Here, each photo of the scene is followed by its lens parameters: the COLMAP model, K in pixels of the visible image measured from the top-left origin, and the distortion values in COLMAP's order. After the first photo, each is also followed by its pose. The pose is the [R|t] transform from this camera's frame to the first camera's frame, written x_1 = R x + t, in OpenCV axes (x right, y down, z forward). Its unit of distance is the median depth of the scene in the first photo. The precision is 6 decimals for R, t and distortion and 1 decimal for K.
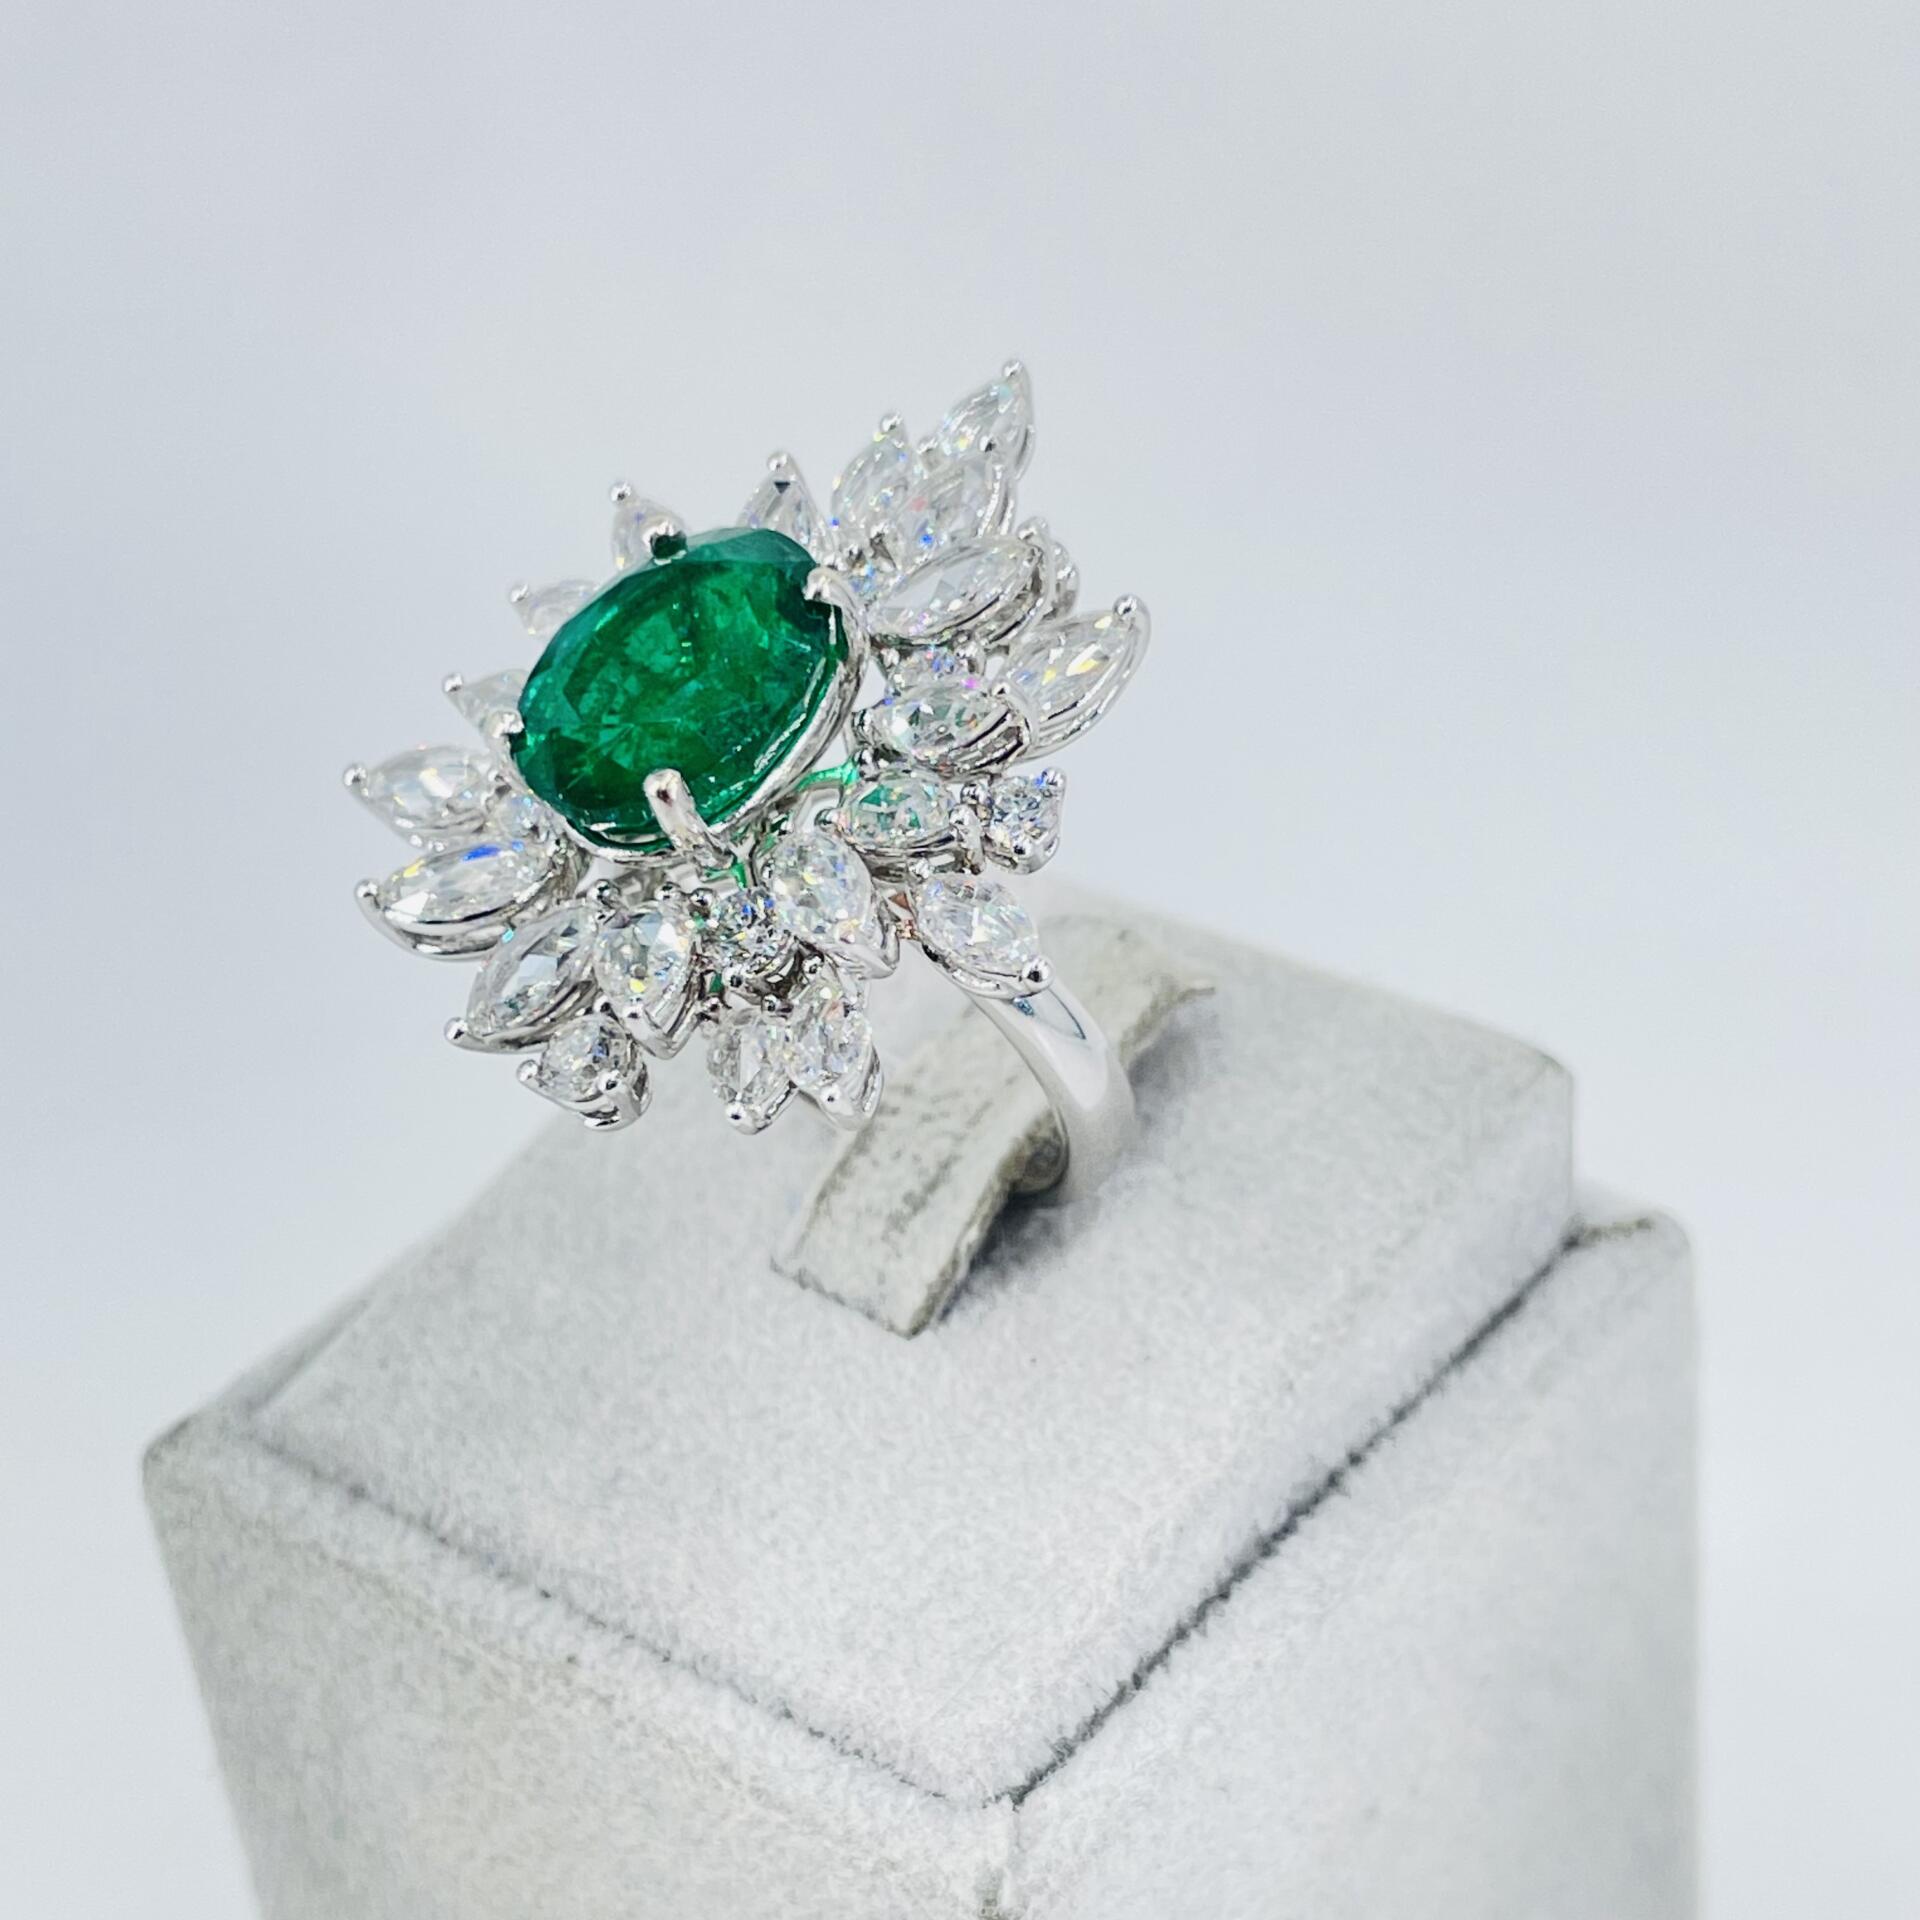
lens RADIAL K [[3932.7, 0, 956.0], [0, 3932.7, 951.9], [0, 0, 1]] dist [0.096578, 0.000000]
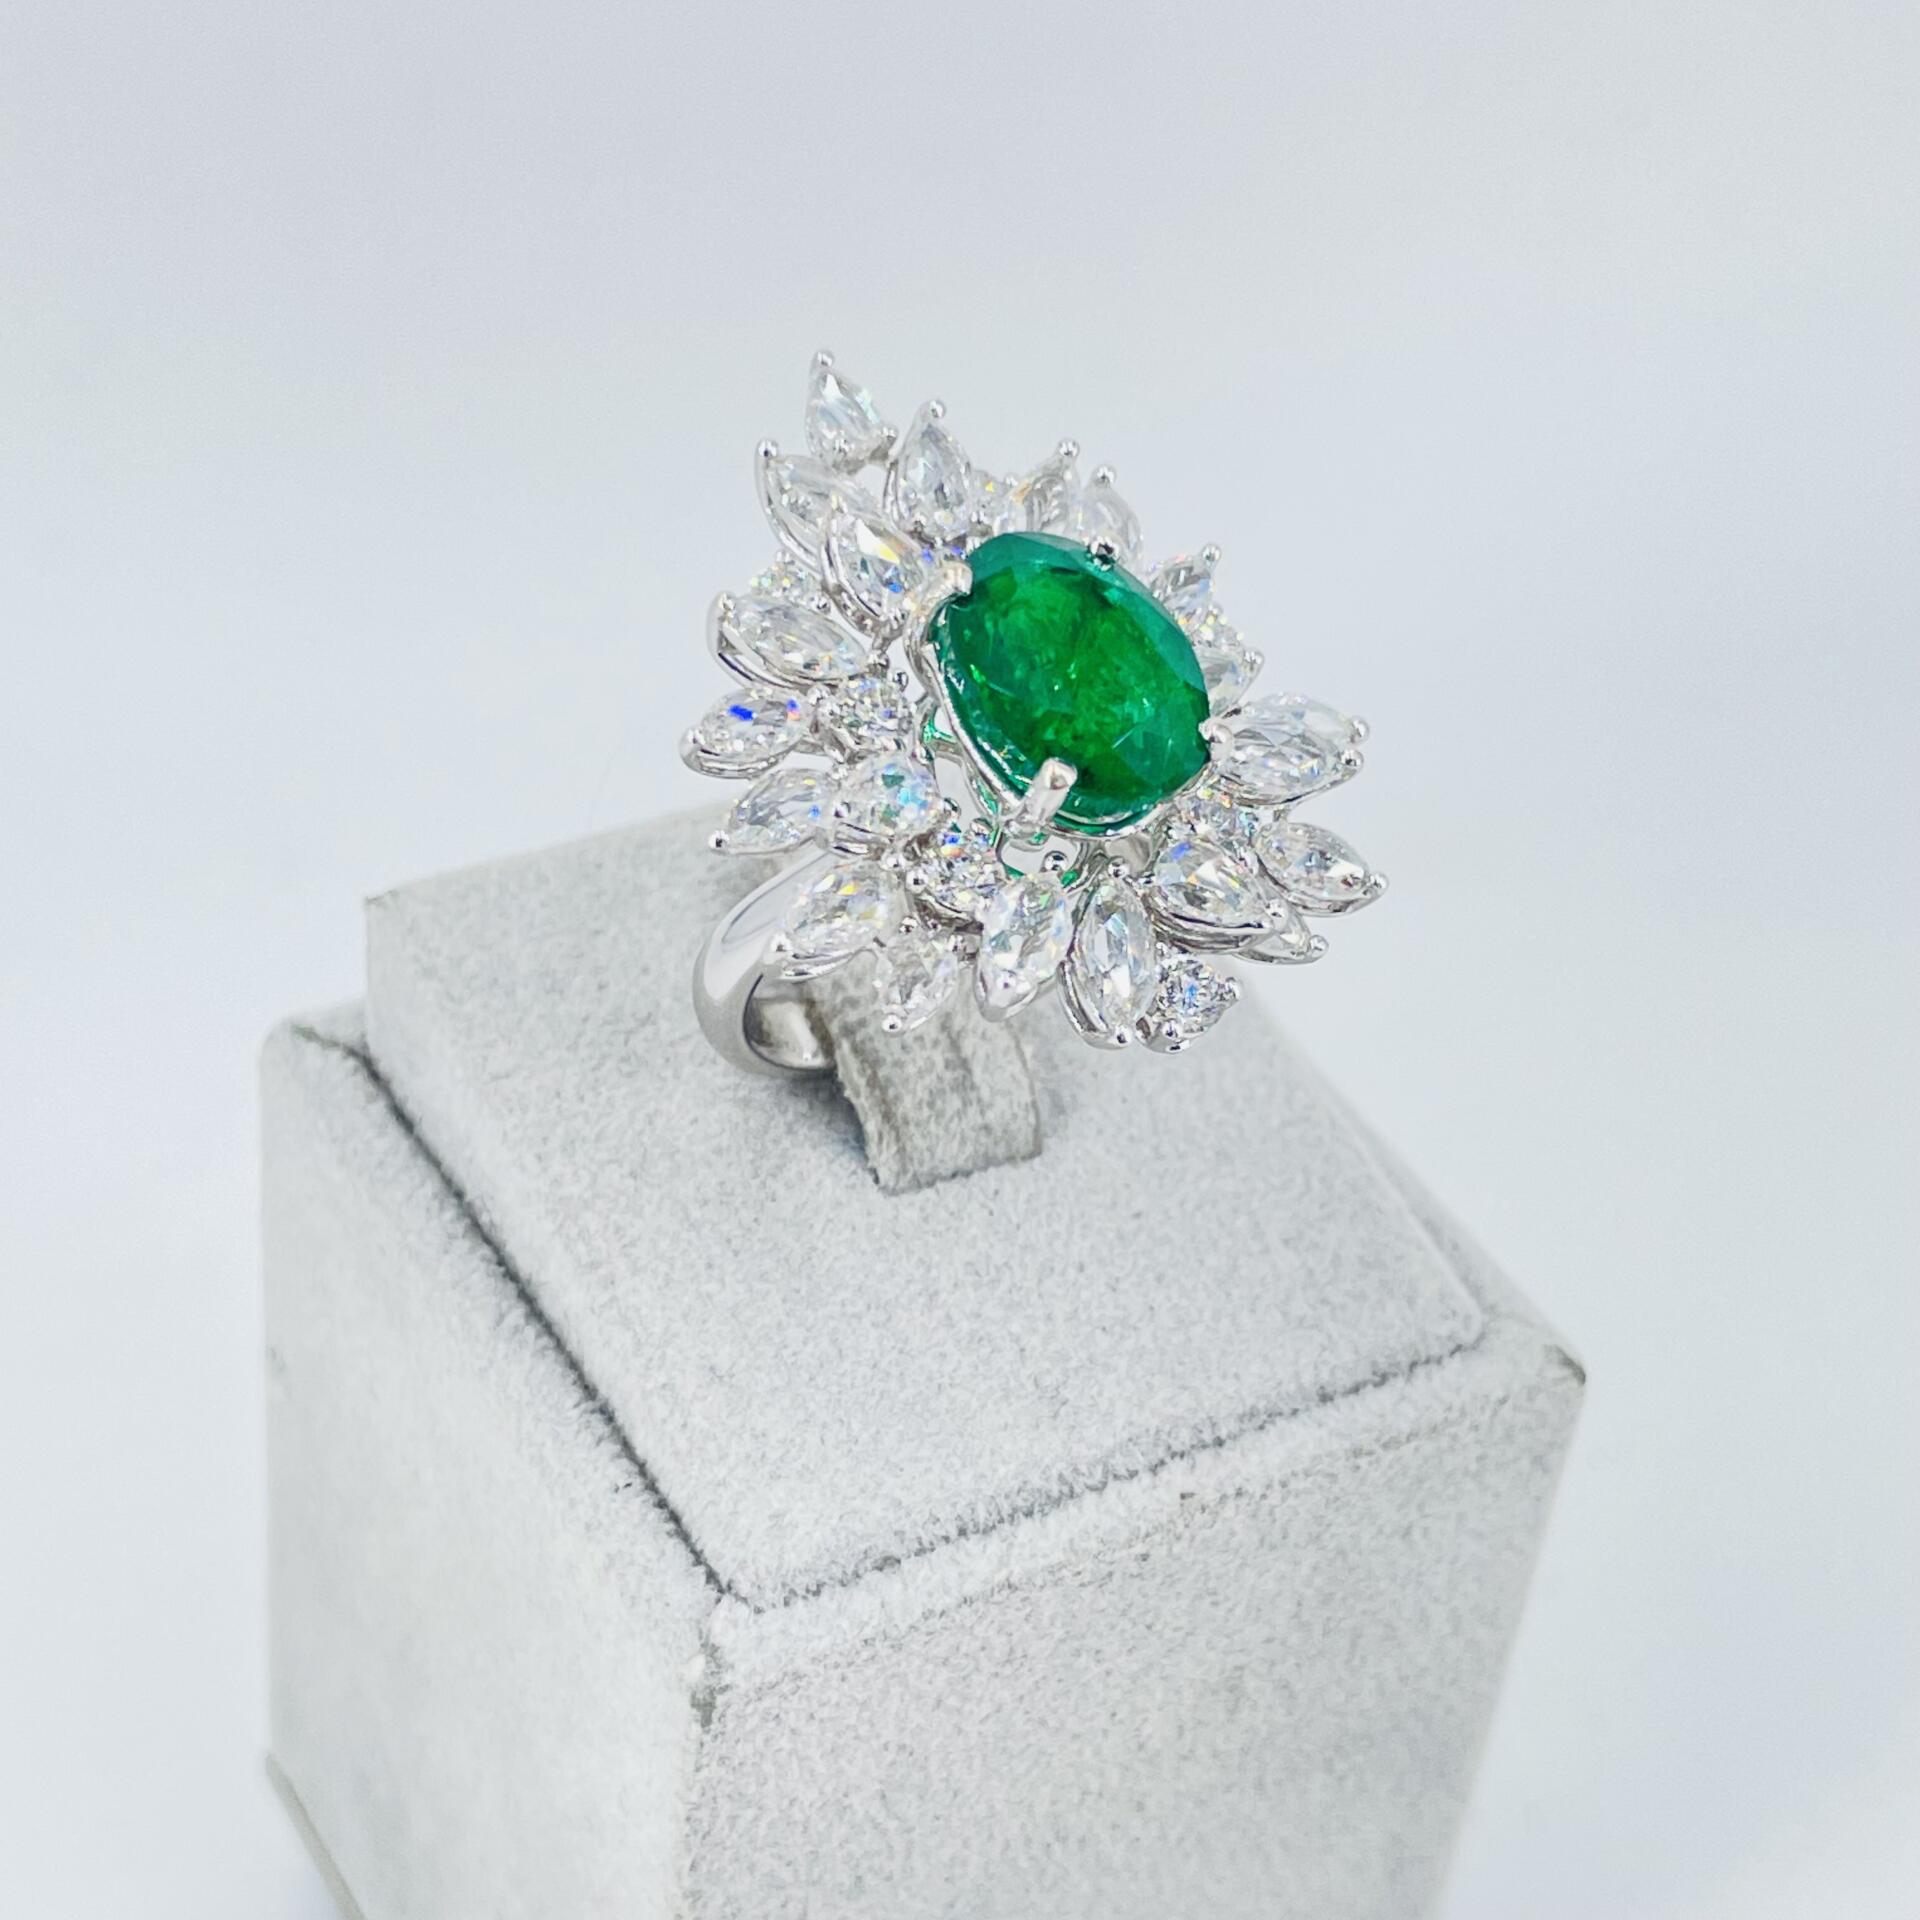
lens RADIAL K [[3932.7, 0, 954.7], [0, 3932.7, 939.7], [0, 0, 1]] dist [0.096578, 0.000000]
pose [[0.340214, -0.483097, 0.806766, -0.954069], [0.400080, 0.850783, 0.340741, -0.372107], [-0.850994, 0.206846, 0.482725, 0.458712]]
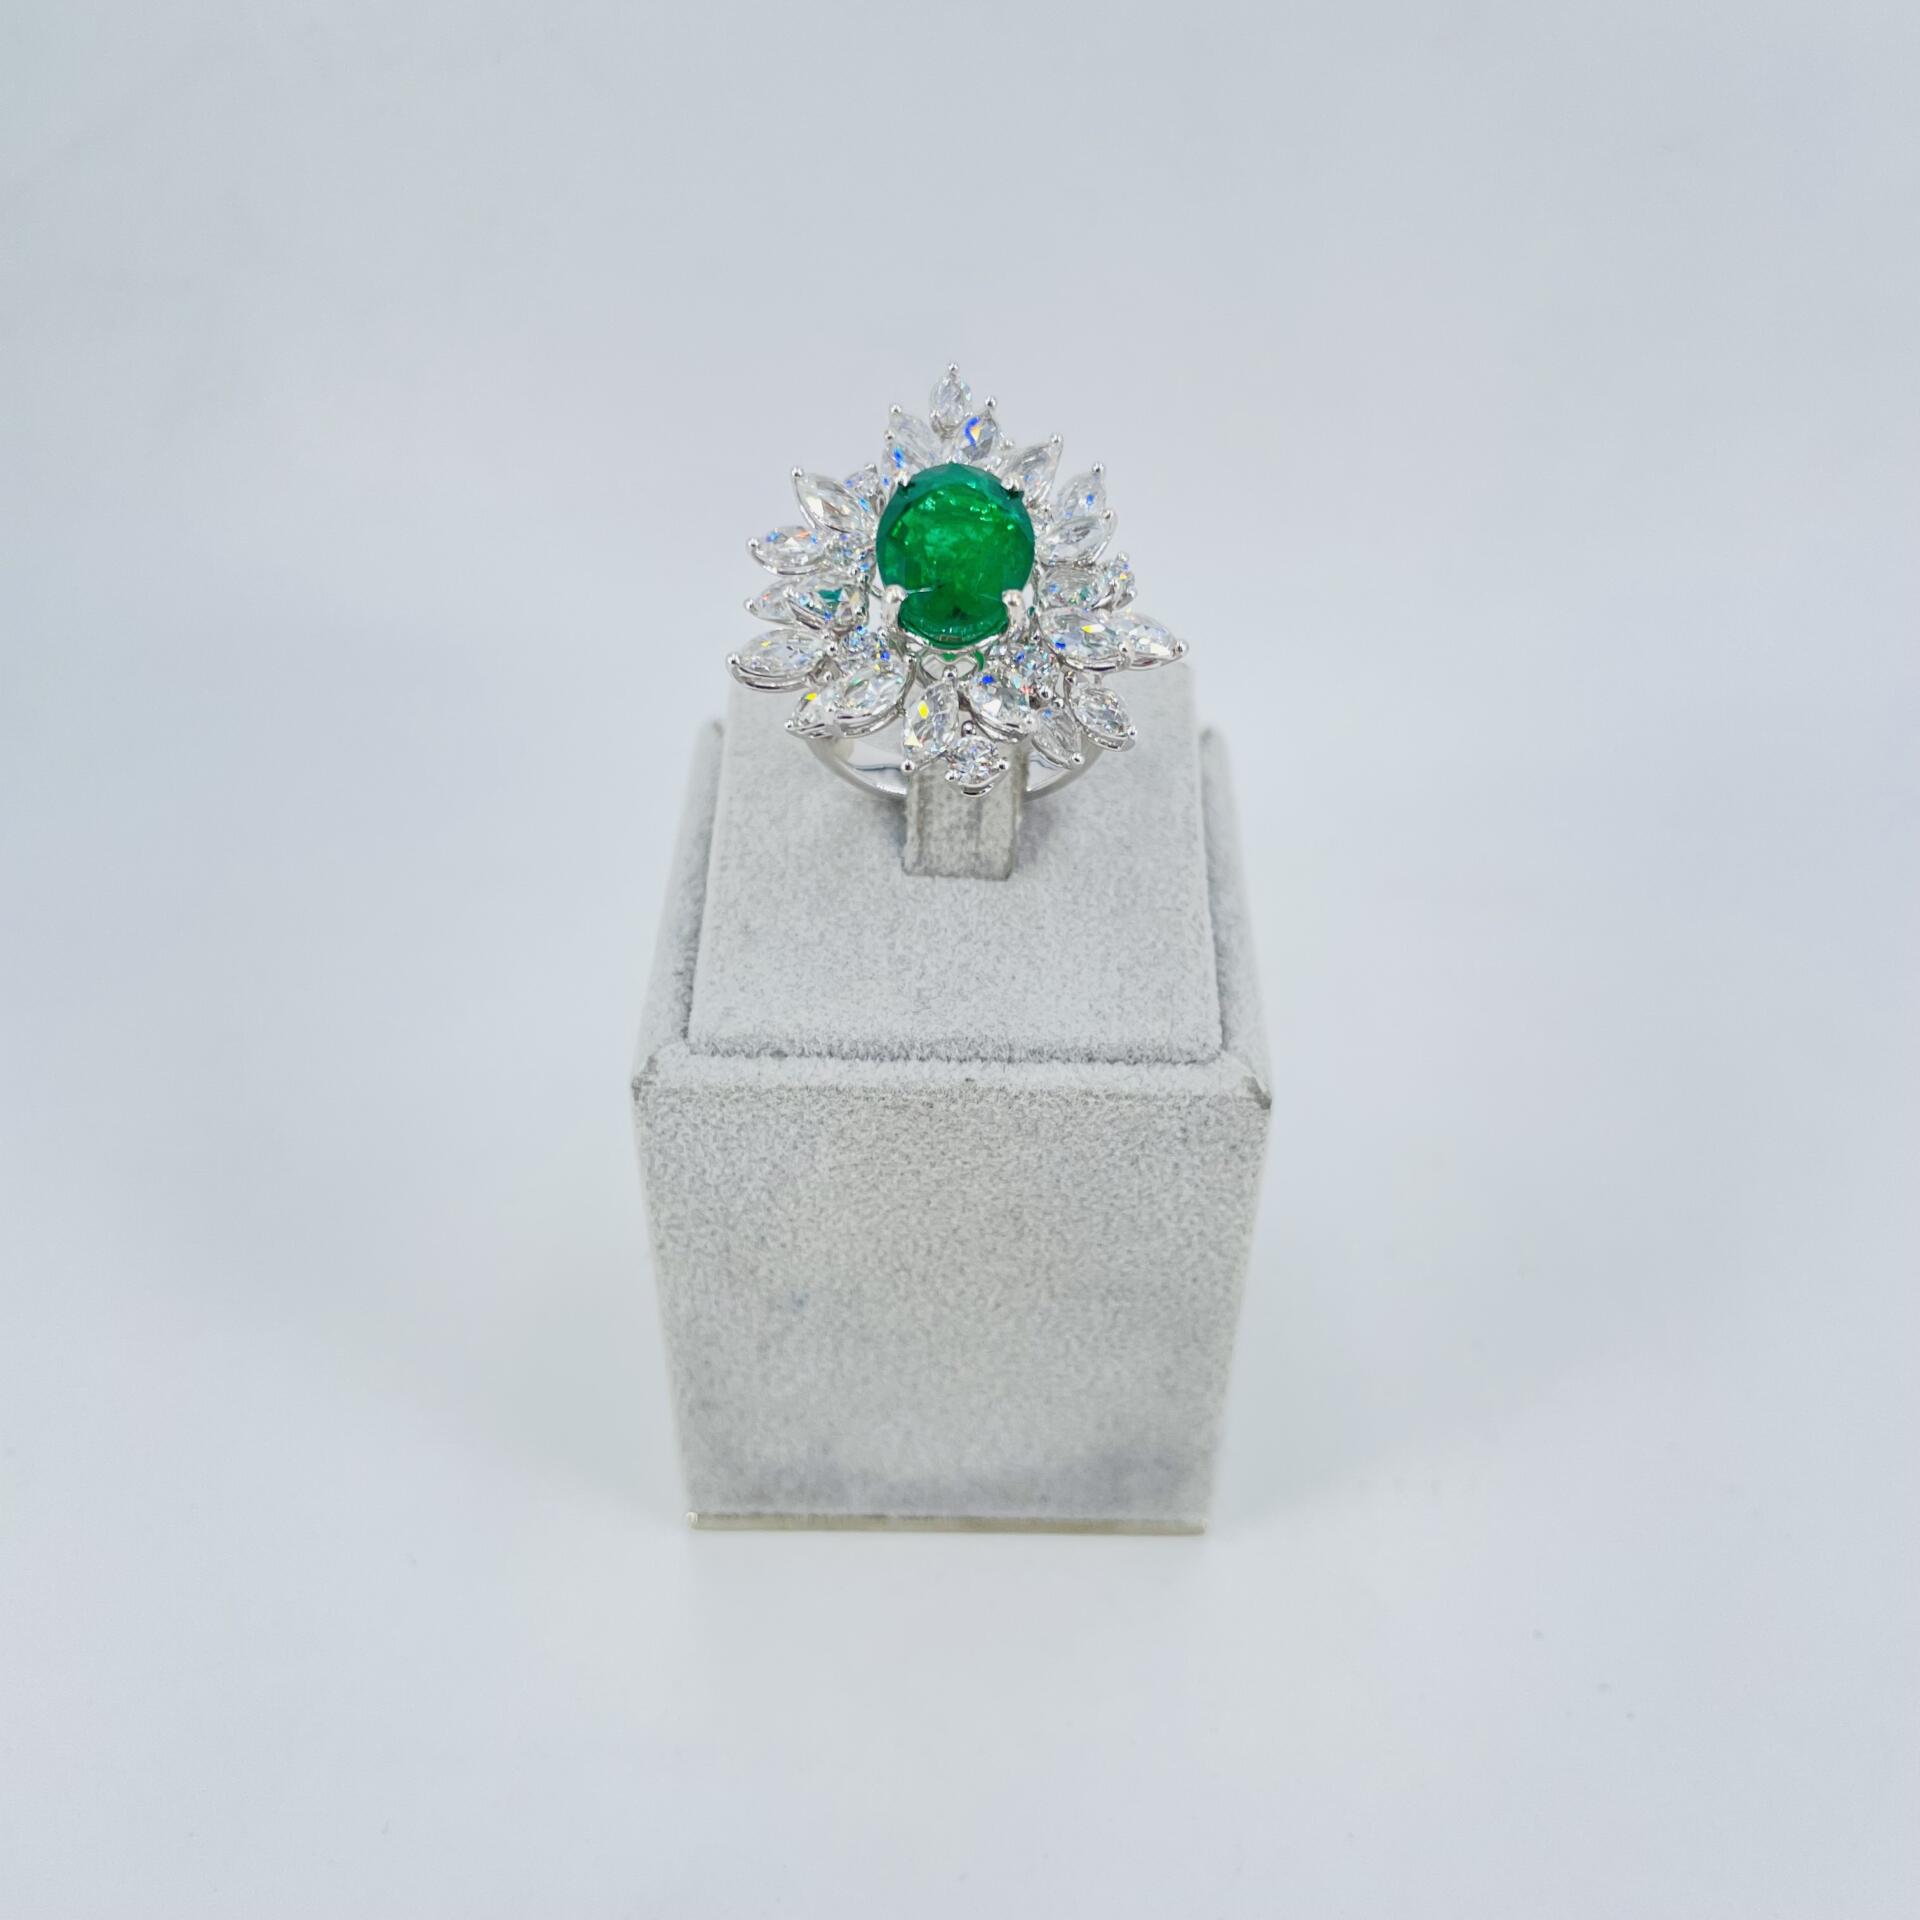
lens RADIAL K [[2000.9, 0, 965.5], [0, 2000.9, 940.5], [0, 0, 1]] dist [0.090364, 0.000000]
pose [[0.779258, -0.317775, 0.540162, -0.589887], [0.263380, 0.948159, 0.177836, -0.056573], [-0.568672, 0.003688, 0.822556, 0.199126]]
